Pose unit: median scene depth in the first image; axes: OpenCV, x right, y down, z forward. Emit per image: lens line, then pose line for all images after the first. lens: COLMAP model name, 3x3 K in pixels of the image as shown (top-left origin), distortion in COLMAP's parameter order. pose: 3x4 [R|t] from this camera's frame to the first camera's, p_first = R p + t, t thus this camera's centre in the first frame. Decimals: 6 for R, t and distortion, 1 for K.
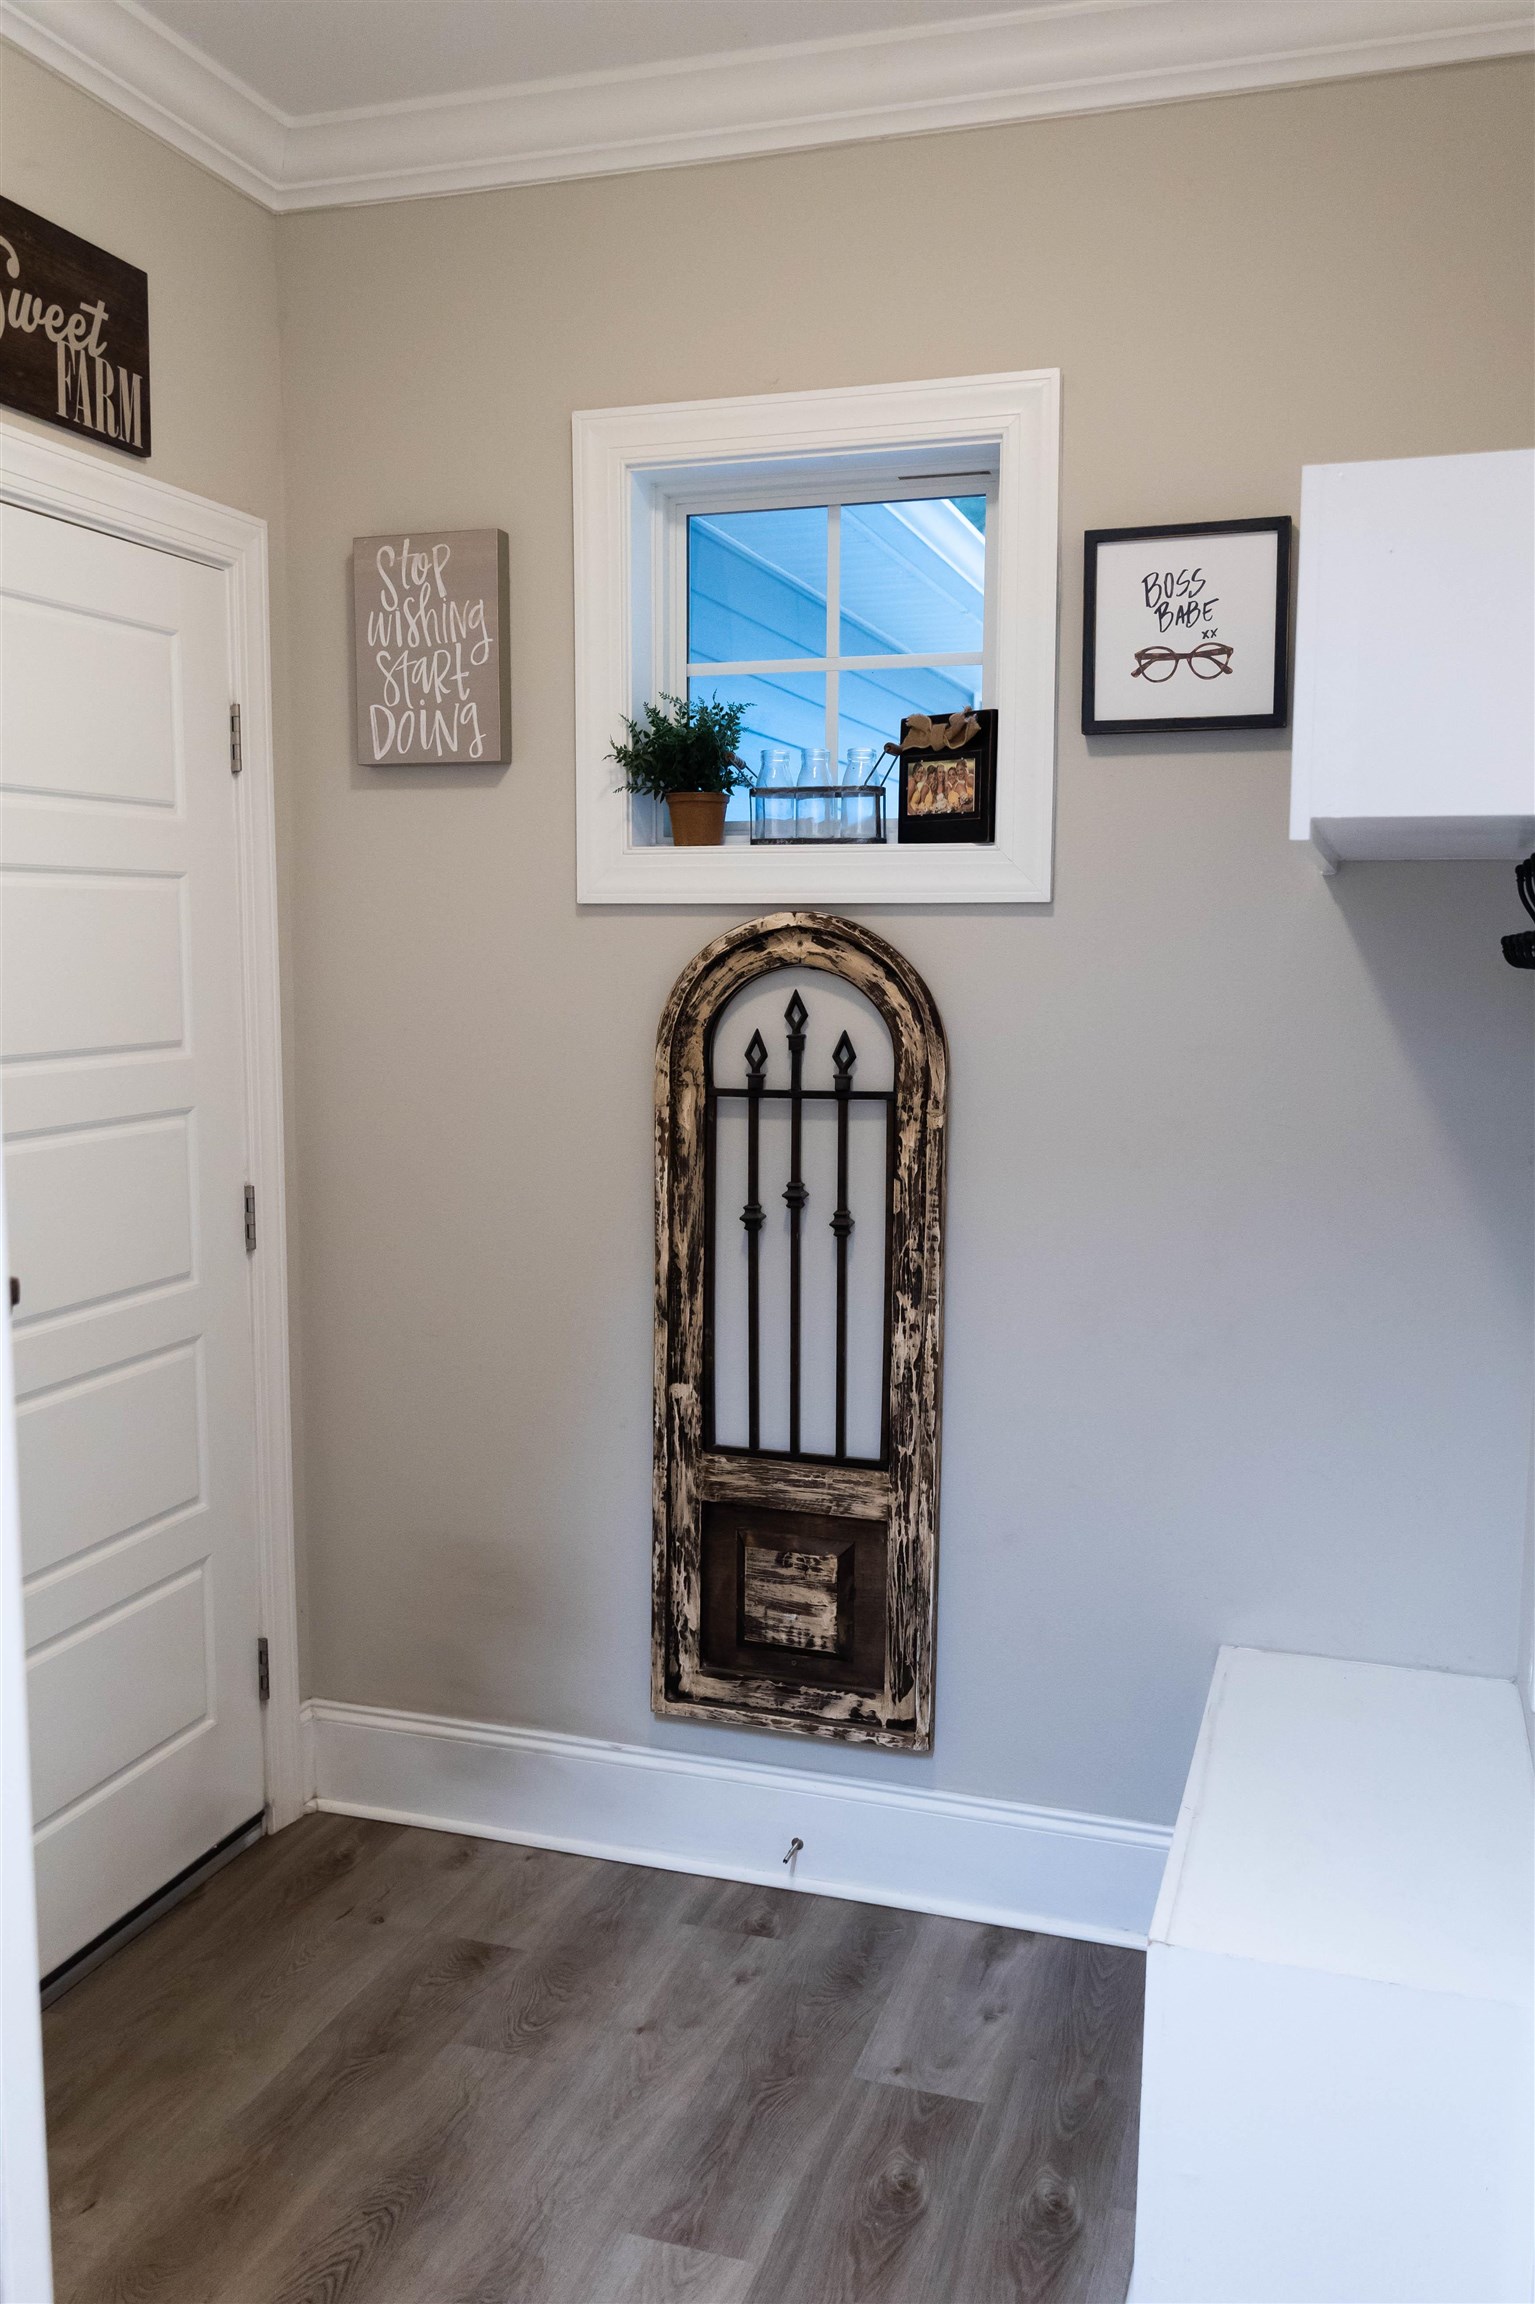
lens RADIAL K [[1878.0, 0, 767.5], [0, 1878.0, 1152.0], [0, 0, 1]] dist [0.005189, -0.003890]
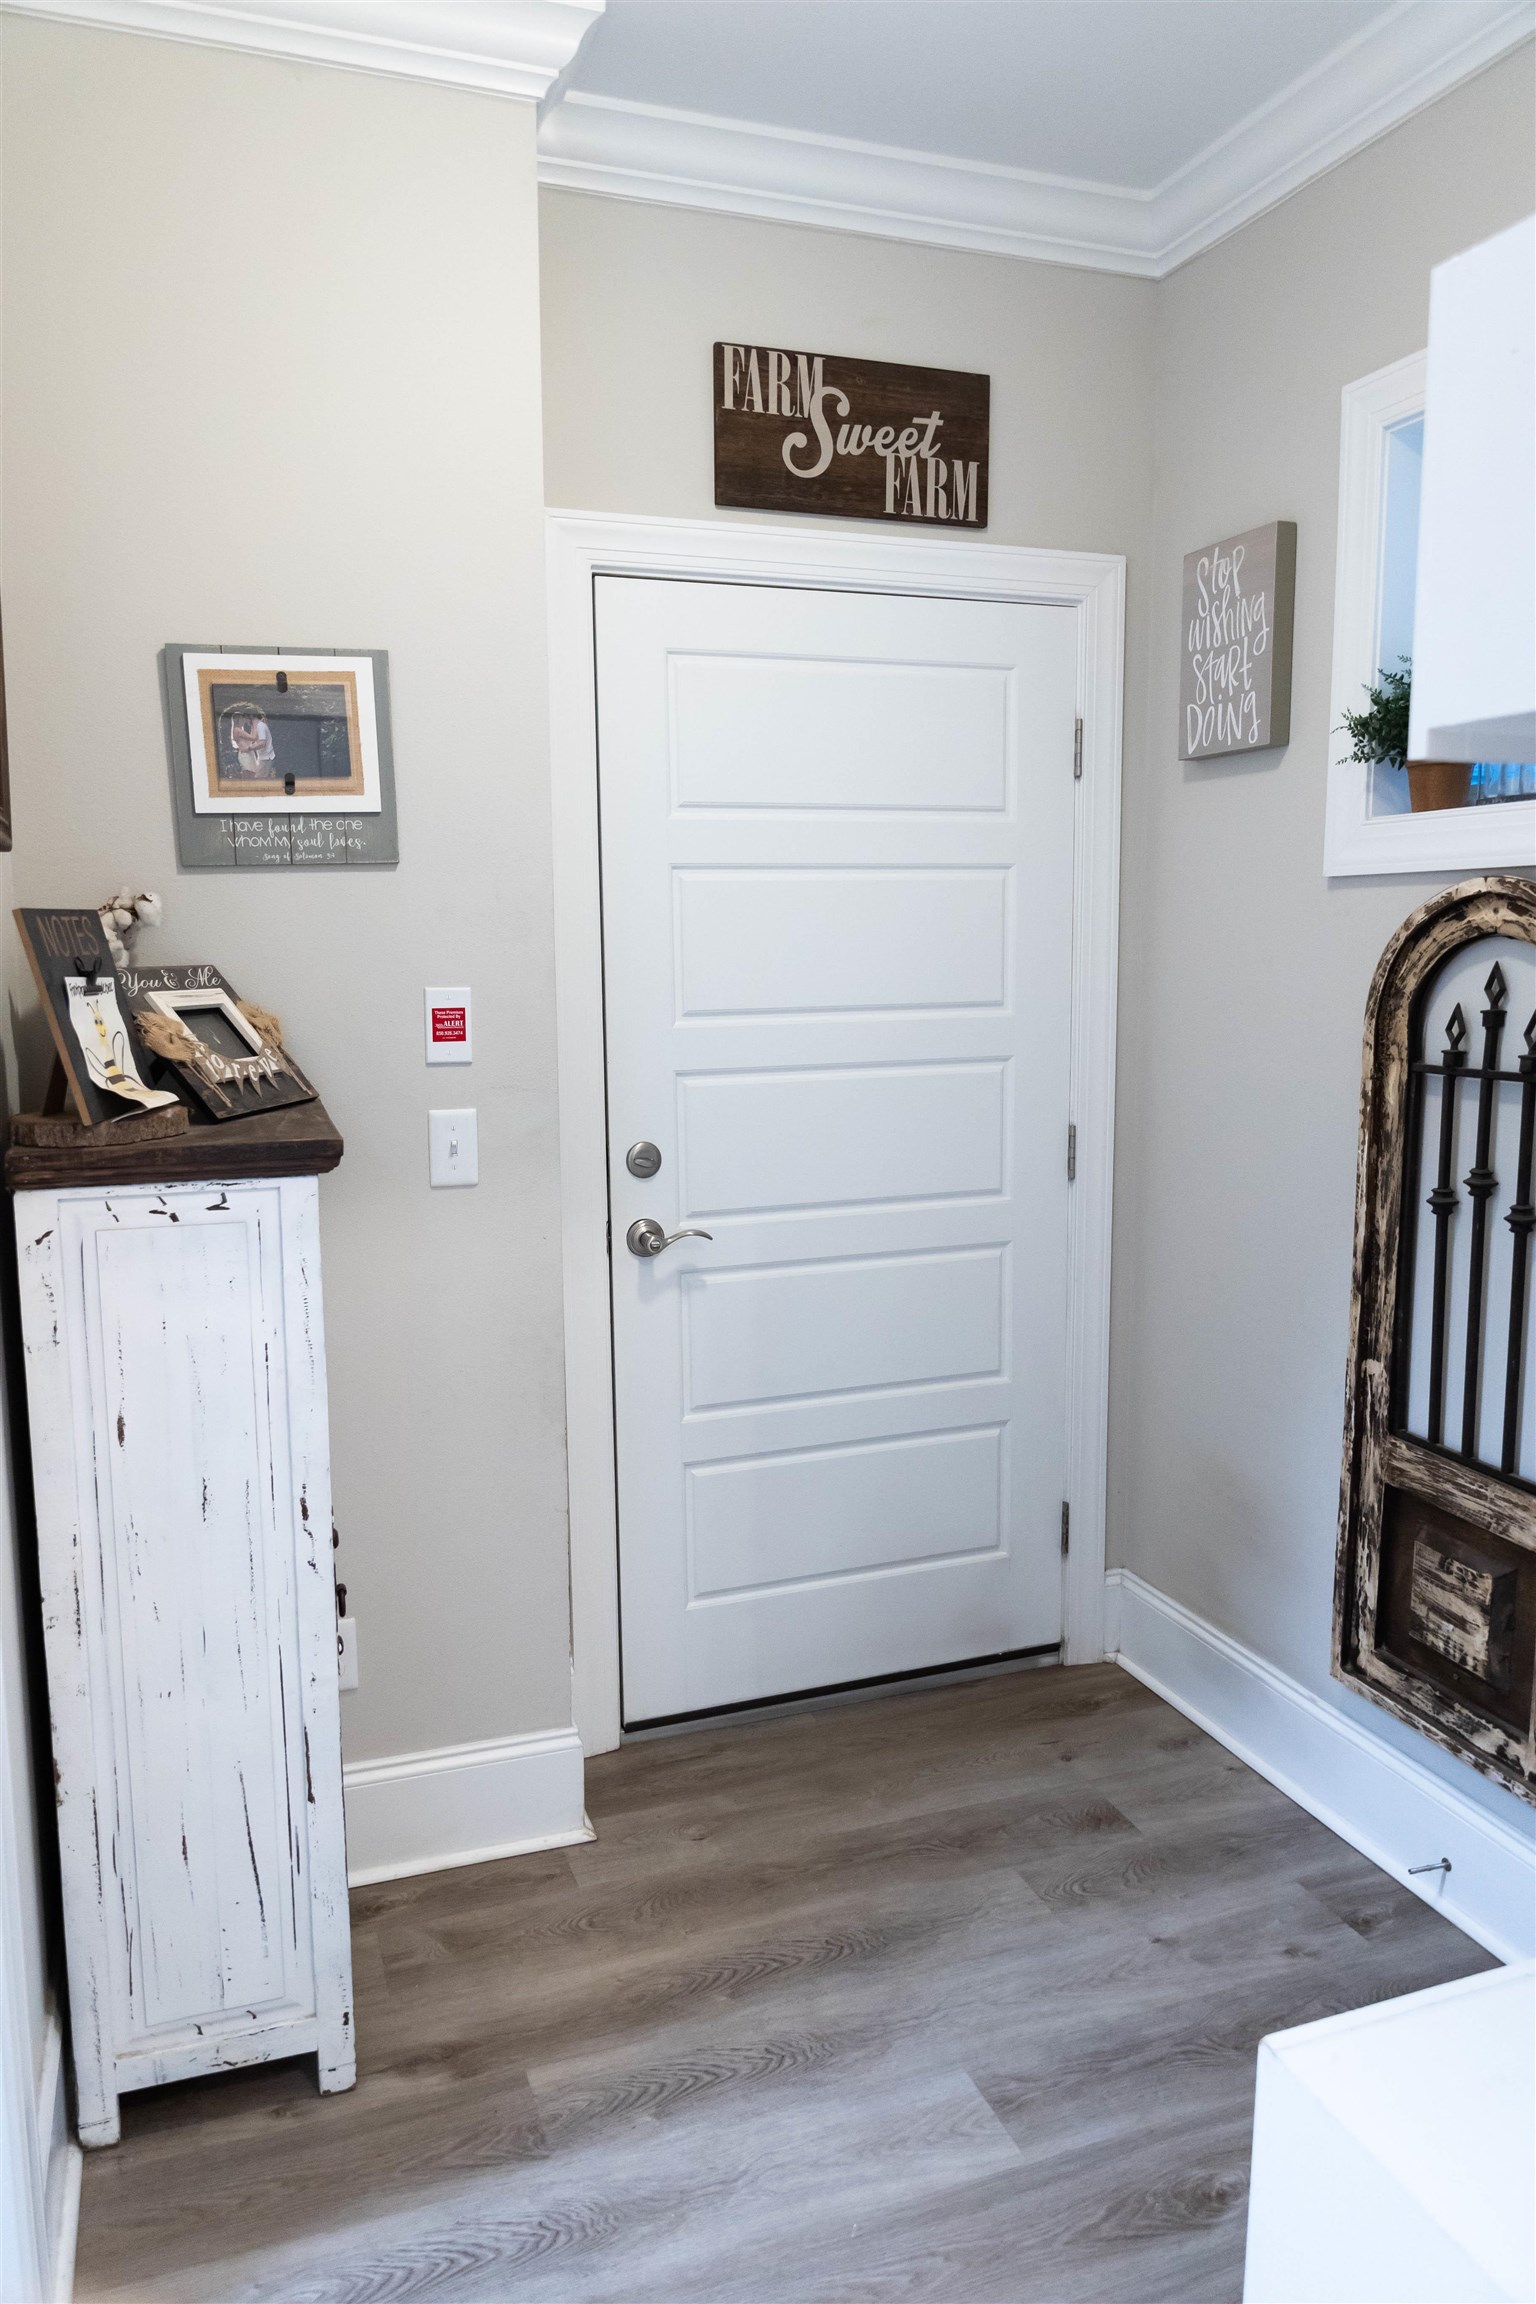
lens RADIAL K [[1558.5, 0, 768.0], [0, 1558.5, 1152.0], [0, 0, 1]] dist [0.009775, -0.009242]
pose [[0.619500, 0.097963, -0.778860, 0.393743], [-0.076423, 0.994996, 0.064362, -0.014925], [0.781268, 0.019651, 0.623886, 0.239370]]
